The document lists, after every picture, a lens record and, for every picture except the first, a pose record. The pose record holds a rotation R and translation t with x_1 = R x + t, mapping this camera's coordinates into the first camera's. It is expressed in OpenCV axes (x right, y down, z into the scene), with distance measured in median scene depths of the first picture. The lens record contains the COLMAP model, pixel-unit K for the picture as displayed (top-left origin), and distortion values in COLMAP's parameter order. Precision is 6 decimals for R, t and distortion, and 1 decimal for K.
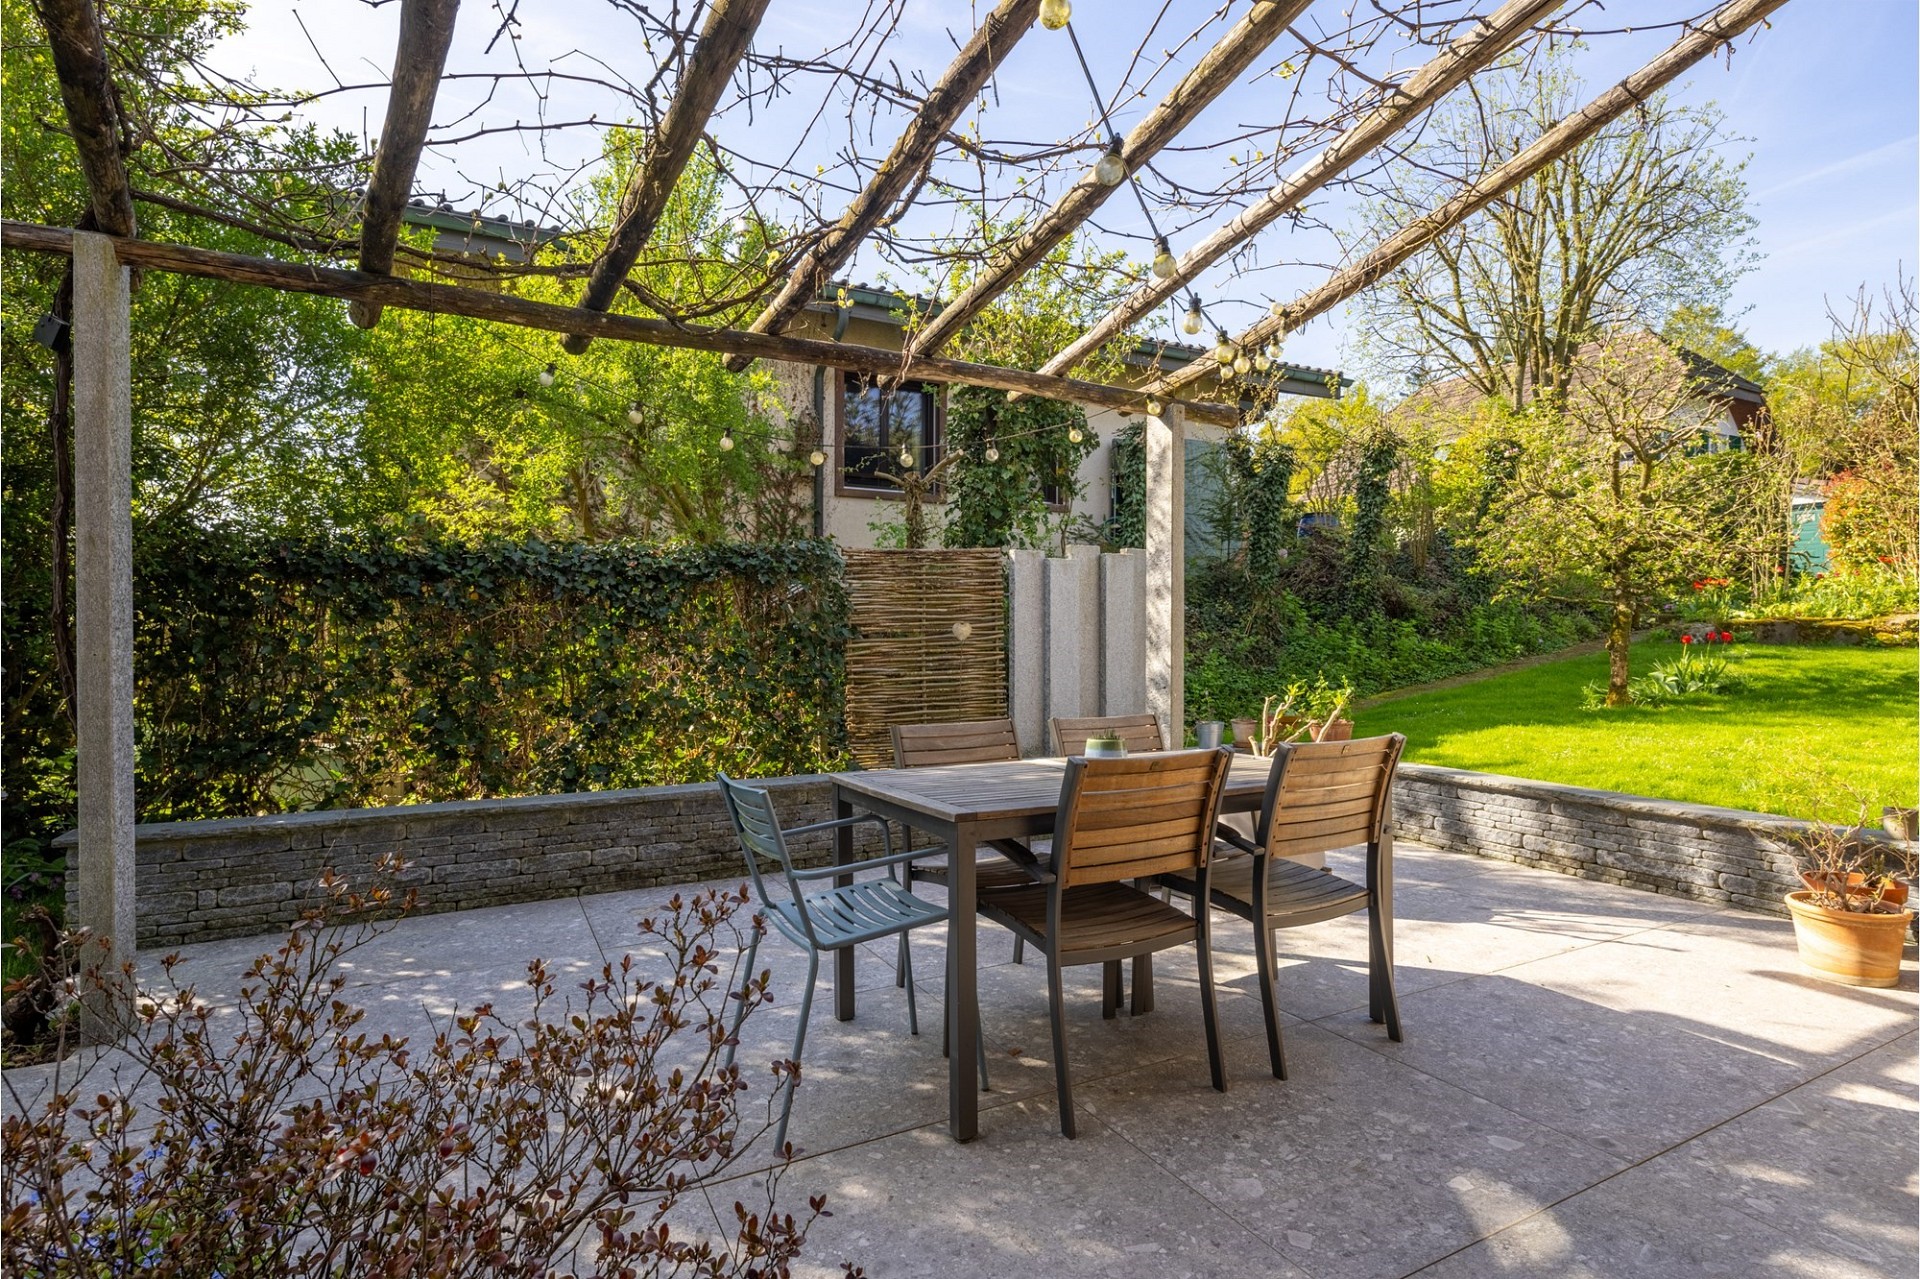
lens RADIAL K [[933.2, 0, 973.2], [0, 933.2, 646.8], [0, 0, 1]] dist [0.008460, -0.004100]
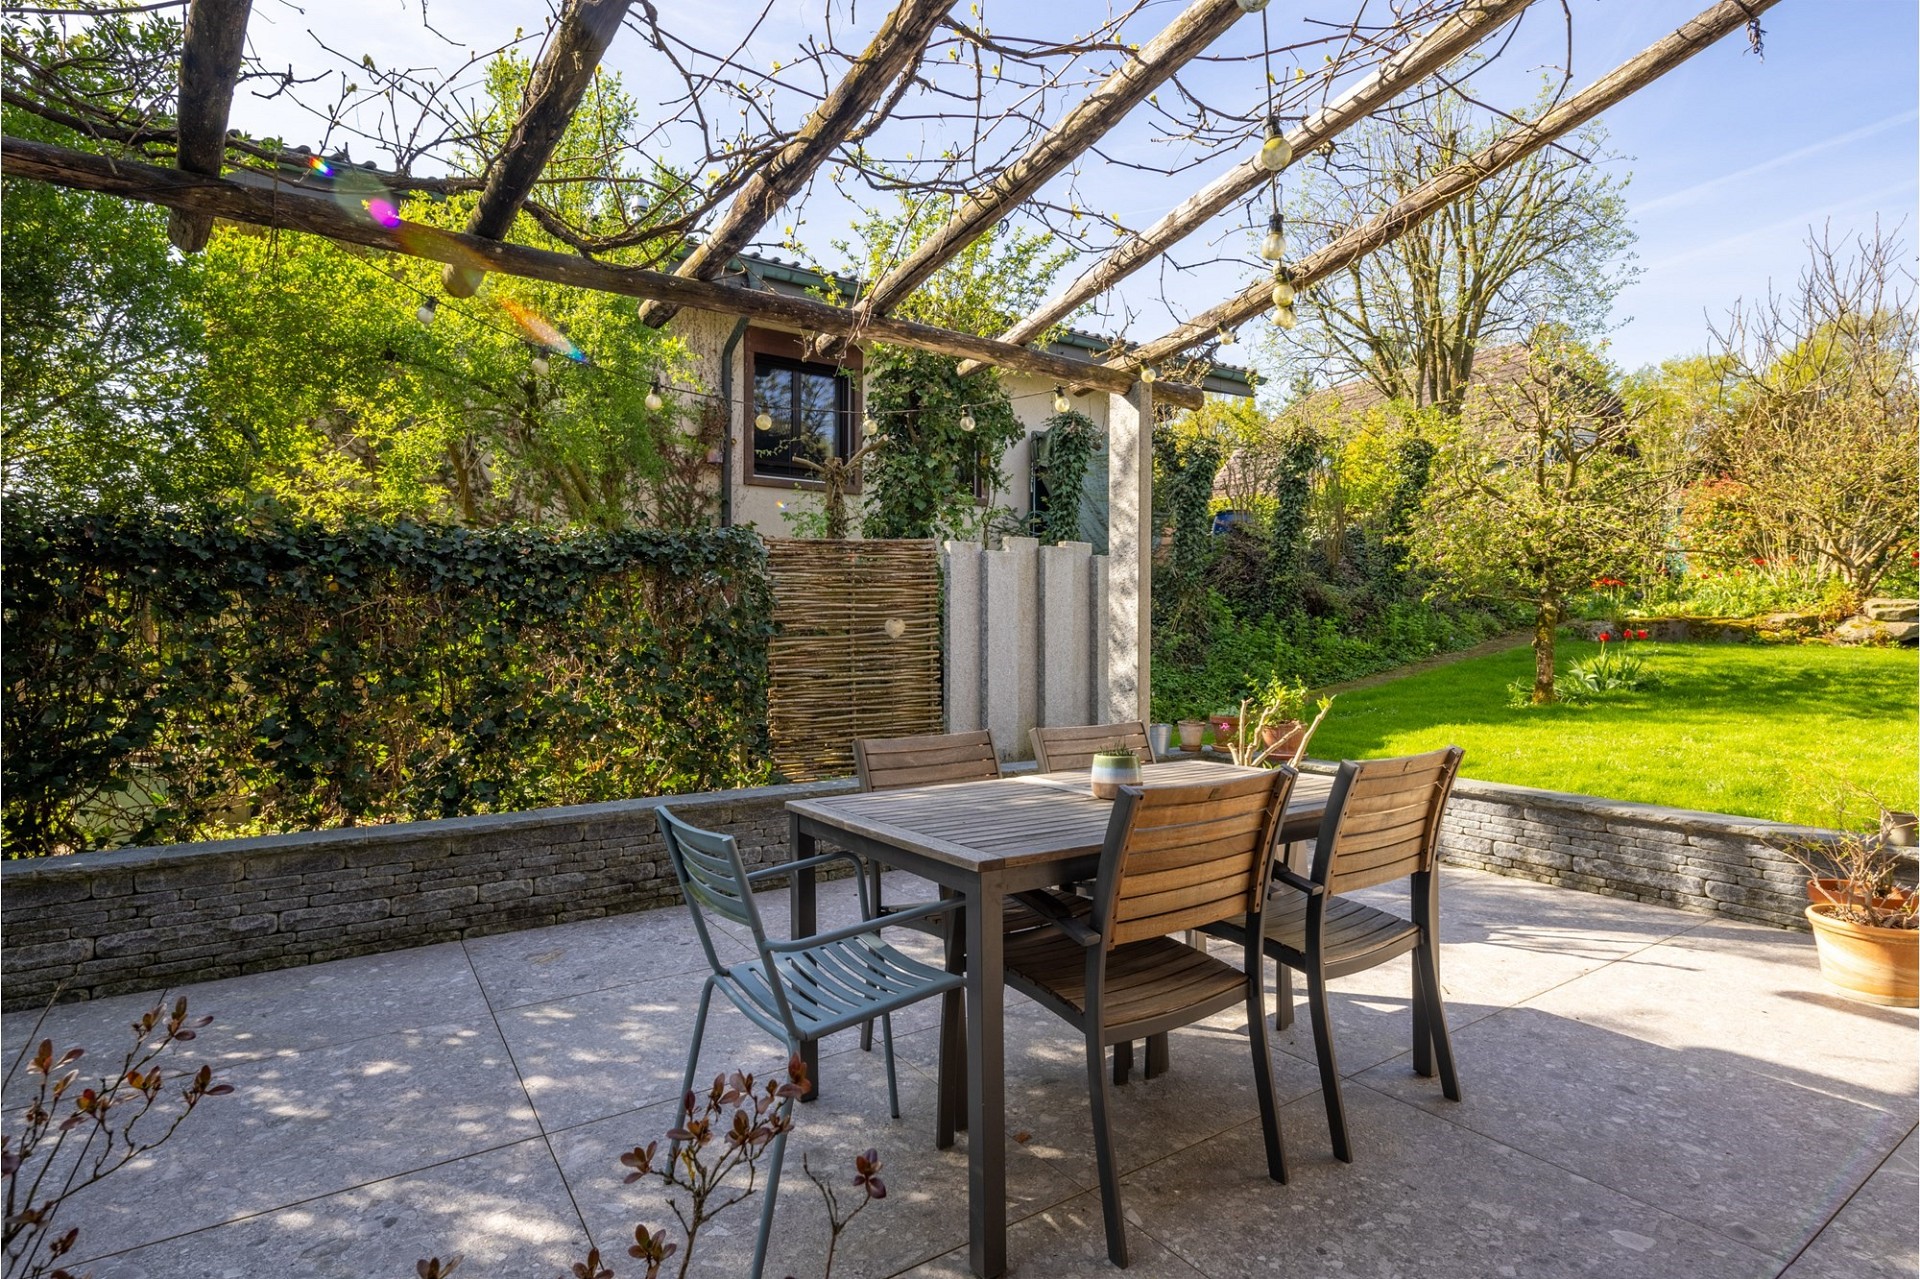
lens RADIAL K [[933.2, 0, 959.2], [0, 933.2, 640.5], [0, 0, 1]] dist [0.008460, -0.004100]
pose [[0.995372, -0.000334, 0.096092, -0.048333], [0.000750, 0.999991, -0.004293, -0.001080], [-0.096090, 0.004345, 0.995363, 0.097511]]
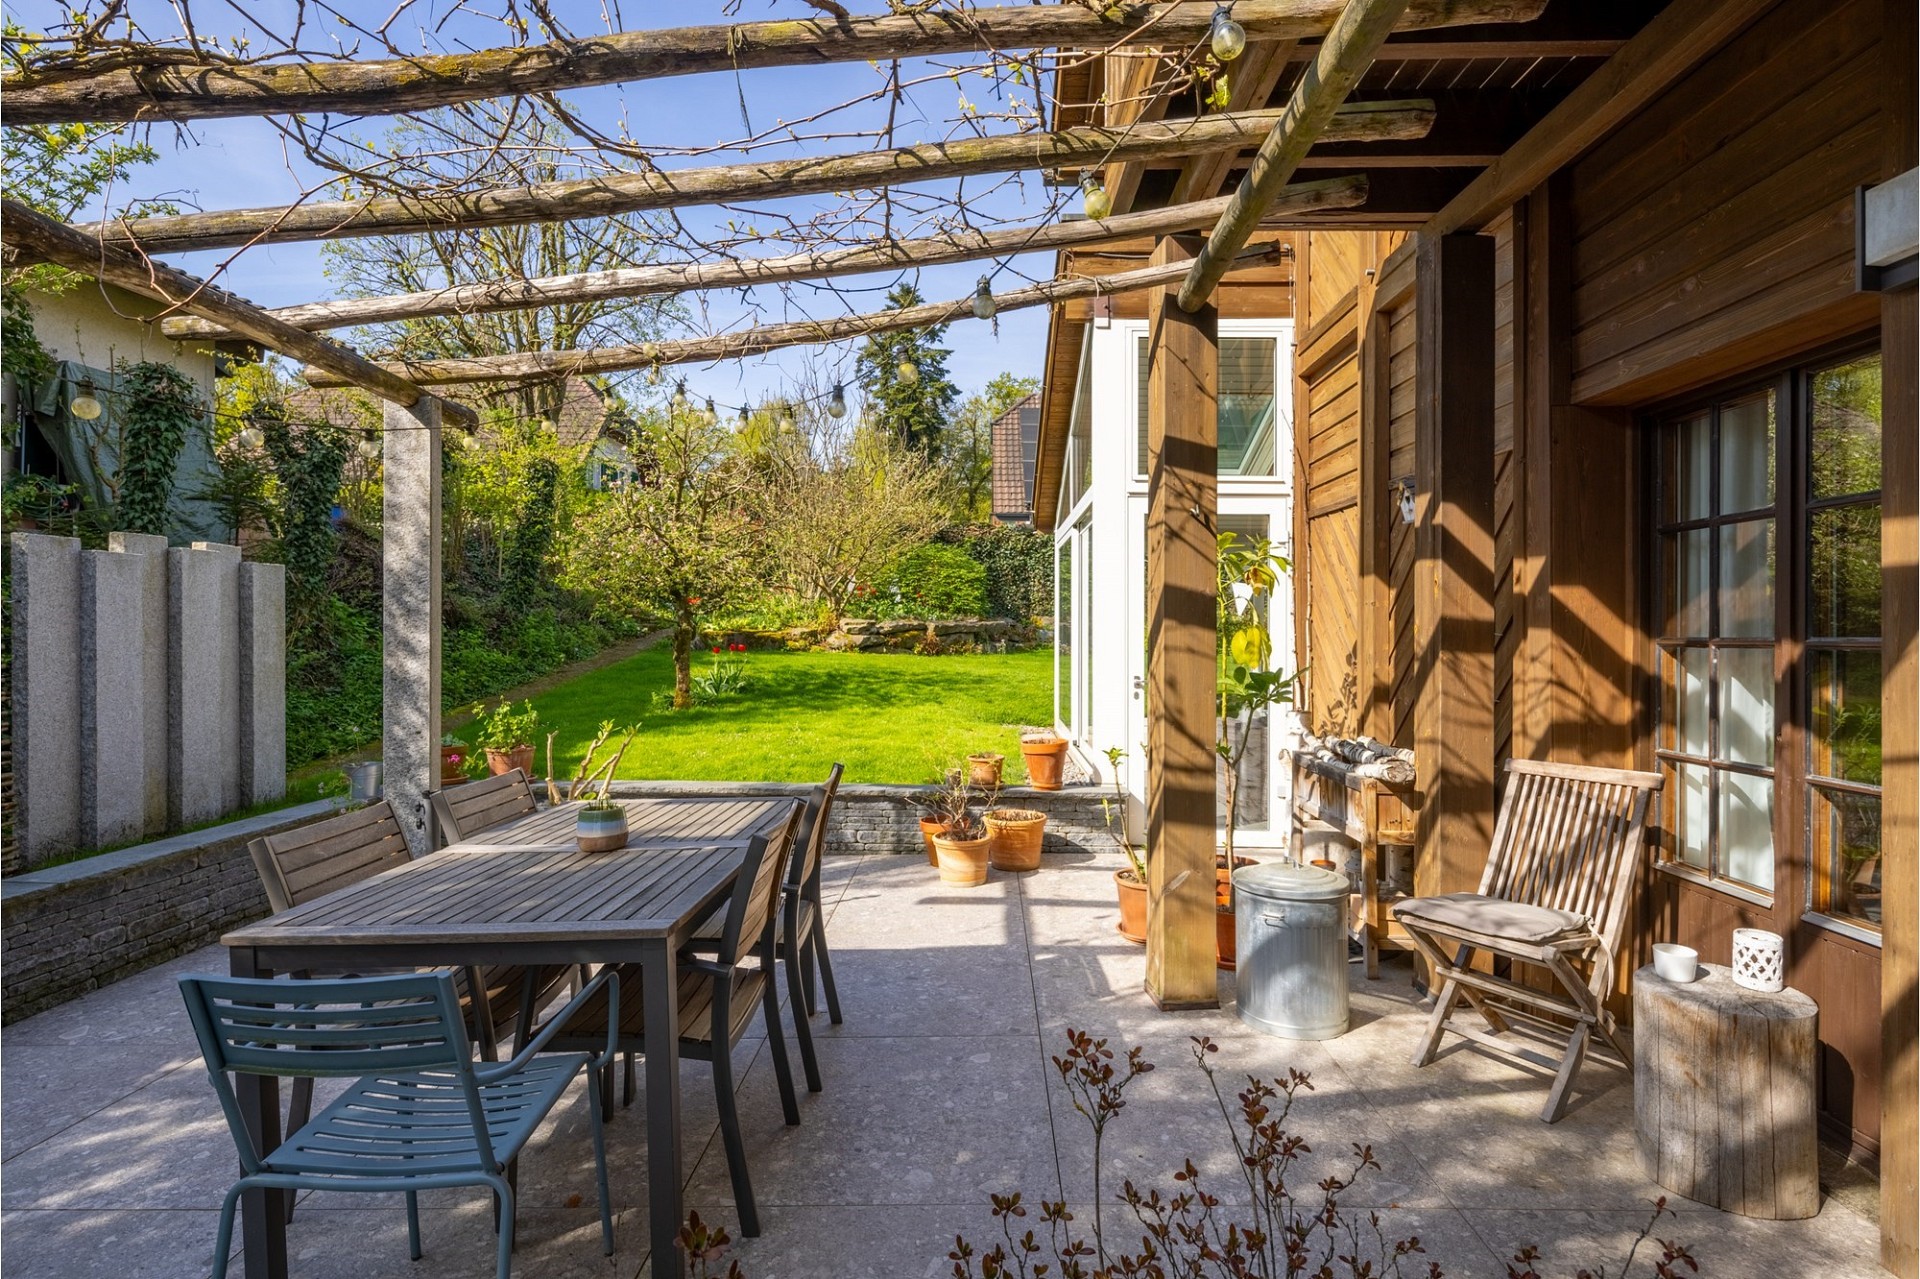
lens RADIAL K [[933.2, 0, 967.5], [0, 933.2, 639.9], [0, 0, 1]] dist [0.008460, -0.004100]
pose [[0.488388, -0.004771, 0.872613, -0.273752], [0.006622, 0.999977, 0.001761, -0.036013], [-0.872601, 0.004918, 0.488408, 0.152066]]
